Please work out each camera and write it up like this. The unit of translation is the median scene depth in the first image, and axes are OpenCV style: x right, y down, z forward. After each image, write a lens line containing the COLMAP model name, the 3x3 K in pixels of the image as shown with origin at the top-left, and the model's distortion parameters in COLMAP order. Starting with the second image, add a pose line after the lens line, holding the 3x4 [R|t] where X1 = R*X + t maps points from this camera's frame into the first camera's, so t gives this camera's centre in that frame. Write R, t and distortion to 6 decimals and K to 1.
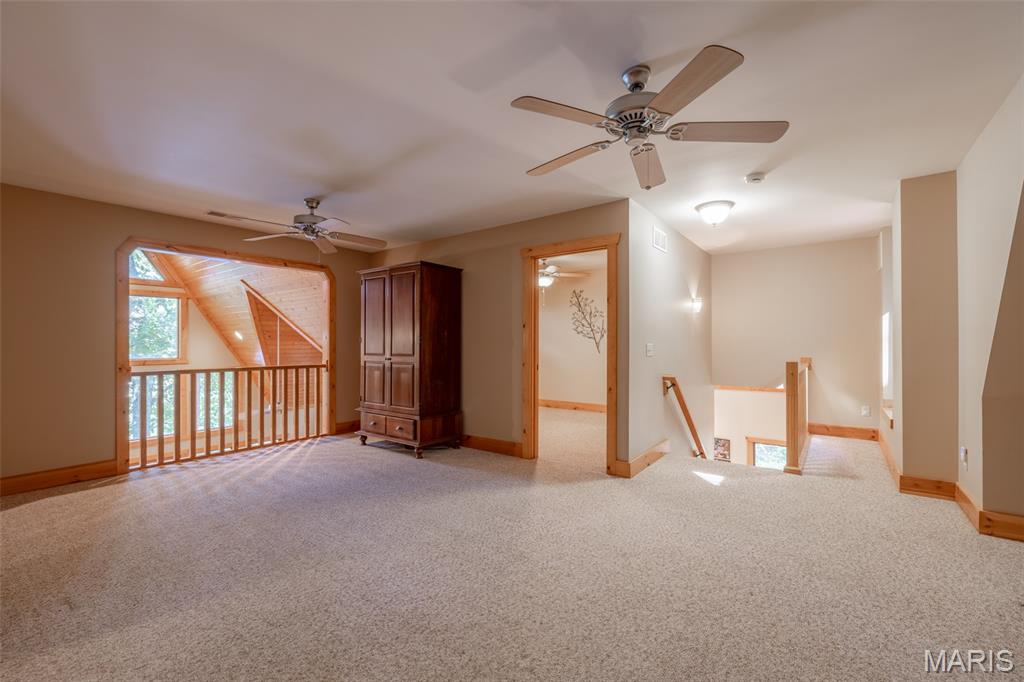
lens RADIAL K [[425.9, 0, 511.5], [0, 425.9, 341.4], [0, 0, 1]] dist [-0.000201, -0.000646]
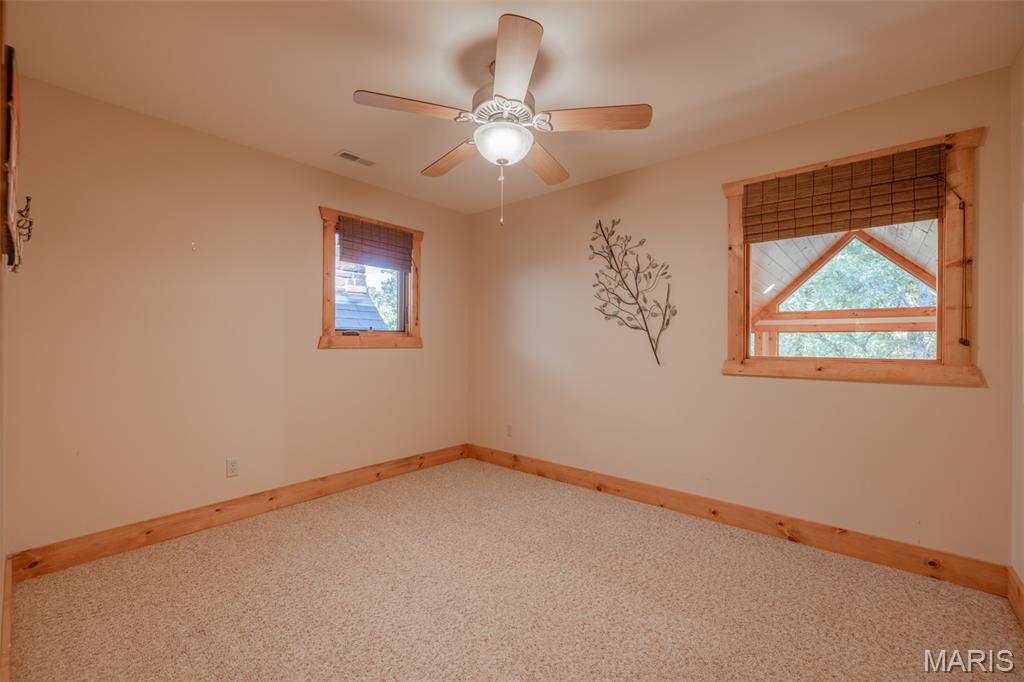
lens RADIAL K [[425.9, 0, 510.1], [0, 425.9, 341.1], [0, 0, 1]] dist [-0.000201, -0.000646]
pose [[0.997185, 0.004583, -0.074846, 0.089700], [-0.004057, 0.999966, 0.007180, 0.002025], [0.074876, -0.006856, 0.997169, 0.556167]]
